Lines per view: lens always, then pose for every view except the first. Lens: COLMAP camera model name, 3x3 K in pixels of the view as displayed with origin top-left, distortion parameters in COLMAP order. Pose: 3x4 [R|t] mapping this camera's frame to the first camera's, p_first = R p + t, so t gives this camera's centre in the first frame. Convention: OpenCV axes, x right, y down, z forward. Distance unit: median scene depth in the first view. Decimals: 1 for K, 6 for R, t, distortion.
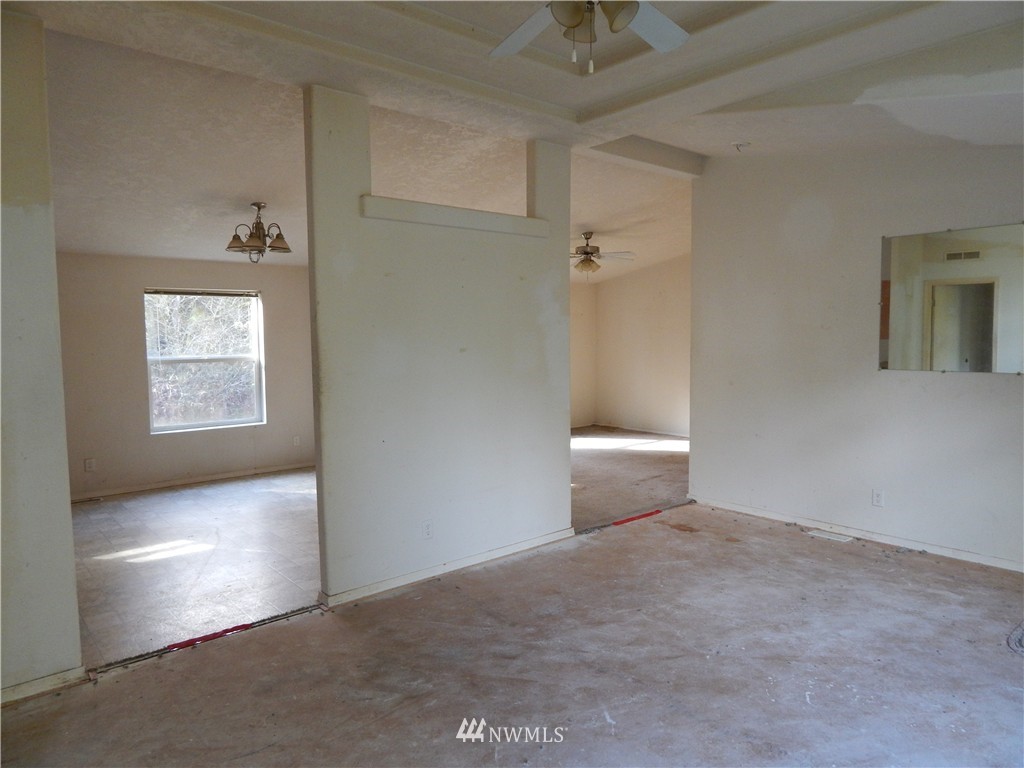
lens RADIAL K [[673.4, 0, 512.6], [0, 673.4, 381.4], [0, 0, 1]] dist [0.001638, -0.004427]
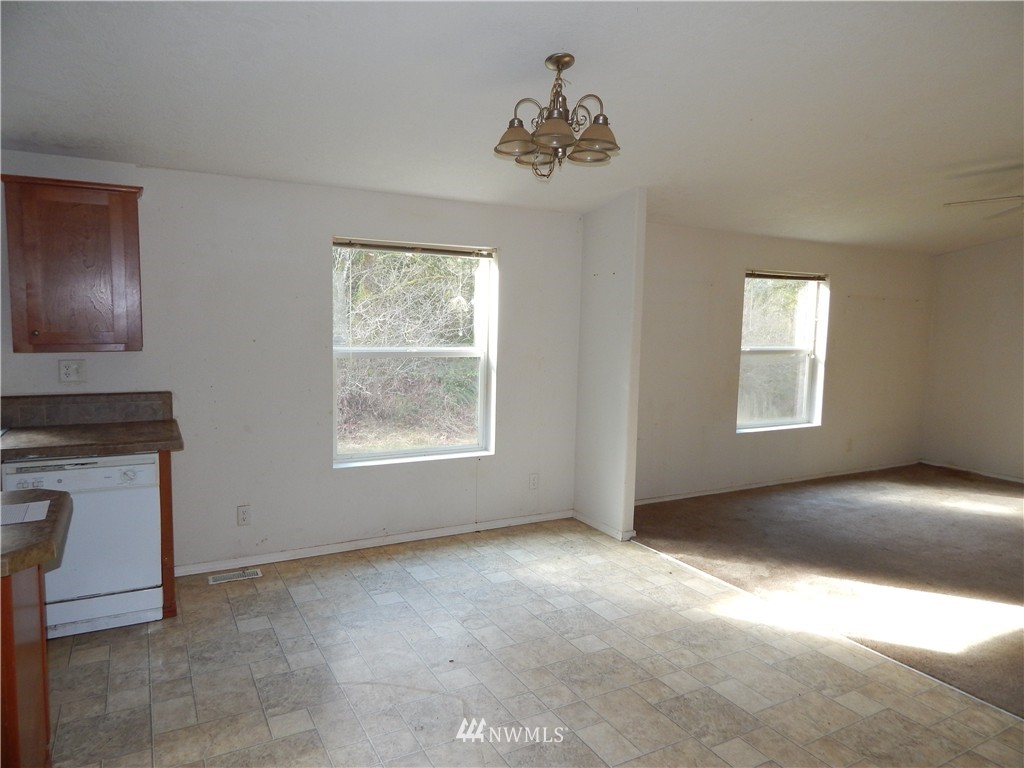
lens RADIAL K [[673.4, 0, 512.6], [0, 673.4, 381.4], [0, 0, 1]] dist [0.001638, -0.004427]
pose [[0.979419, 0.048803, -0.195849, -0.301797], [-0.044807, 0.998688, 0.024786, -0.032446], [0.196802, -0.015500, 0.980321, 0.495175]]
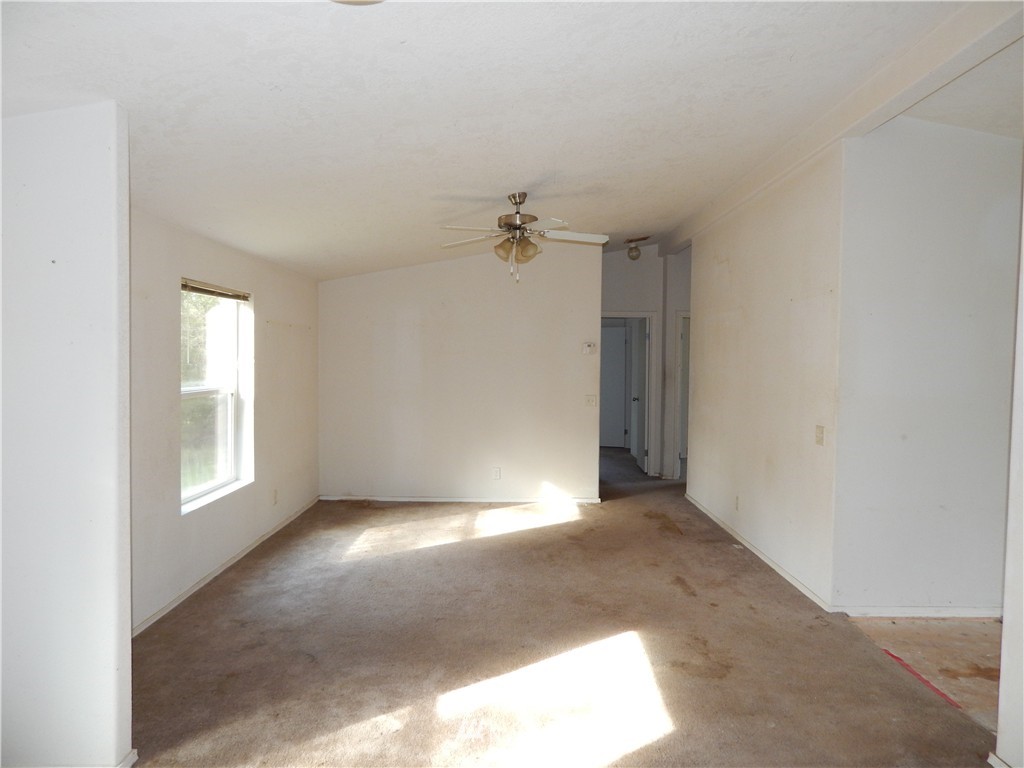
lens RADIAL K [[673.4, 0, 512.6], [0, 673.4, 381.4], [0, 0, 1]] dist [0.001638, -0.004427]
pose [[0.648028, -0.010291, 0.761547, -0.483434], [0.037557, 0.999124, -0.018458, -0.058485], [-0.760690, 0.040563, 0.647847, 0.859152]]
